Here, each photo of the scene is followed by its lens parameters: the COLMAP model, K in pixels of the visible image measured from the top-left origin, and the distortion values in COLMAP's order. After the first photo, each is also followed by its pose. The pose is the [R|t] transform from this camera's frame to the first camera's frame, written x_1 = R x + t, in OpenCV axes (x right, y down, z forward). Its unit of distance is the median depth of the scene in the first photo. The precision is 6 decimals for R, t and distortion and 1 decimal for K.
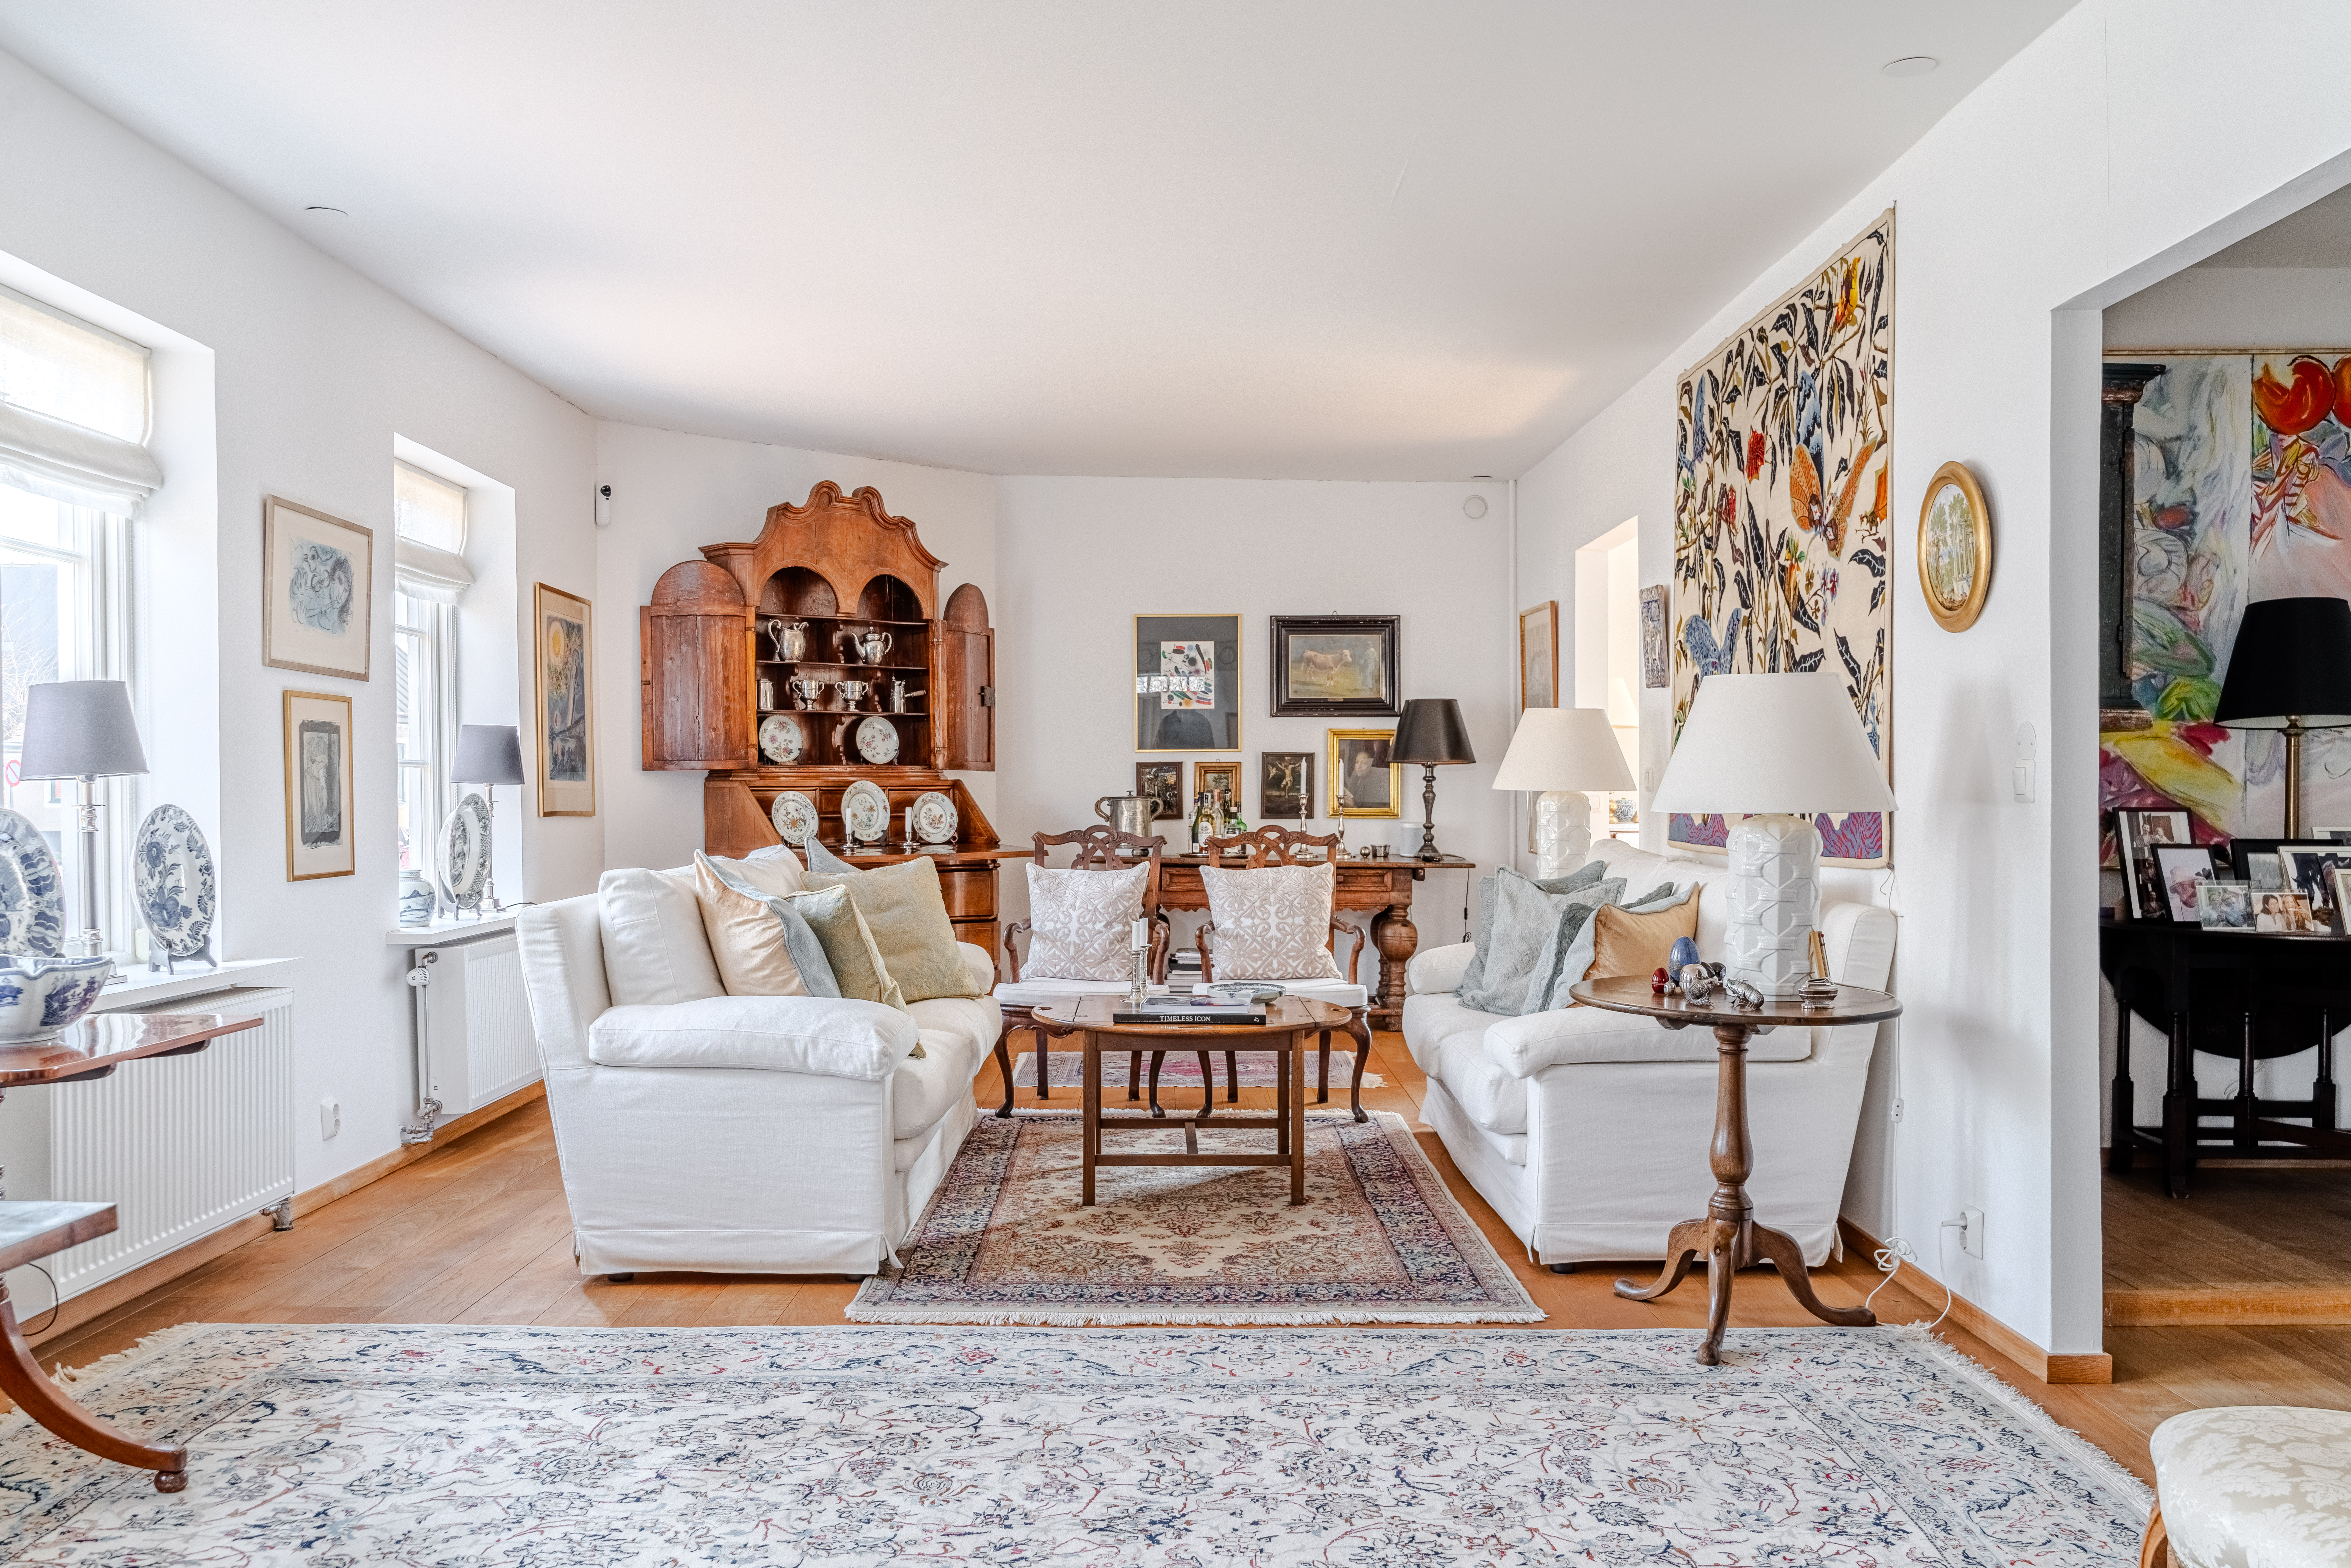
lens RADIAL K [[1916.6, 0, 1184.5], [0, 1916.6, 830.0], [0, 0, 1]] dist [0.003587, 0.000765]
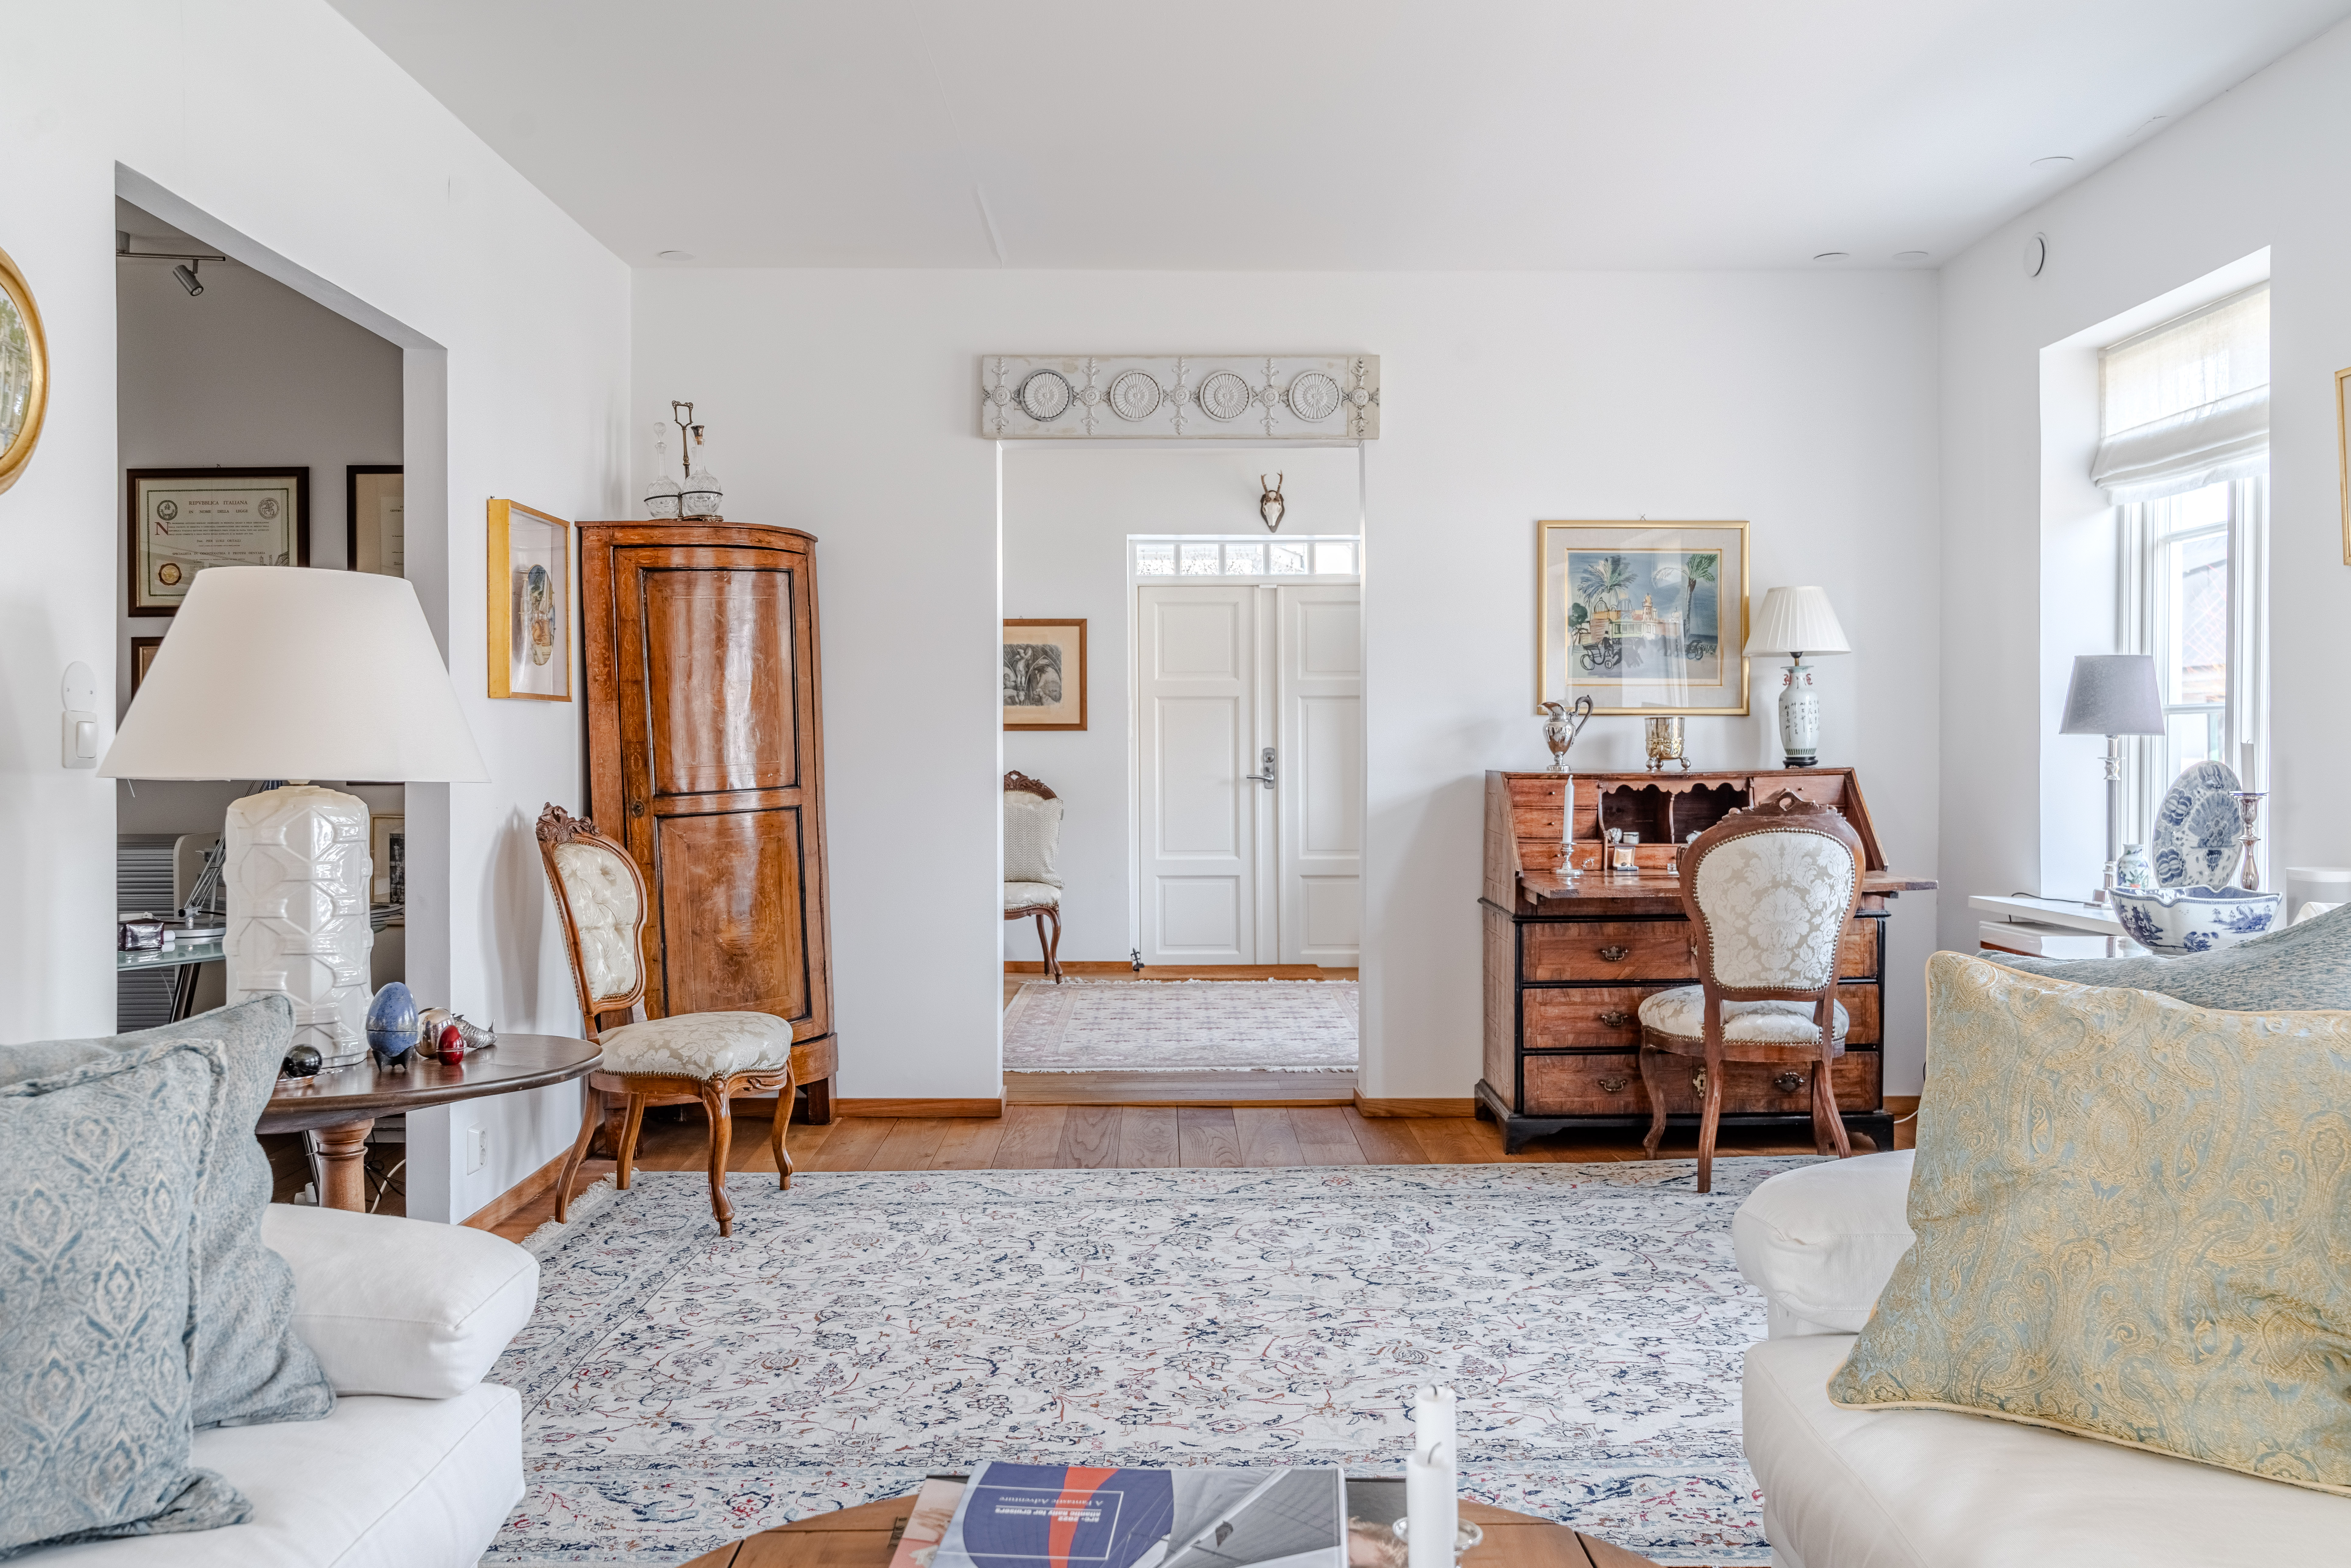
lens RADIAL K [[1916.6, 0, 1184.5], [0, 1916.6, 830.0], [0, 0, 1]] dist [0.003587, 0.000765]
pose [[-0.999990, 0.004442, -0.000385, 0.001687], [0.004411, 0.998168, 0.060335, -0.039554], [0.000653, 0.060332, -0.998178, 2.074299]]
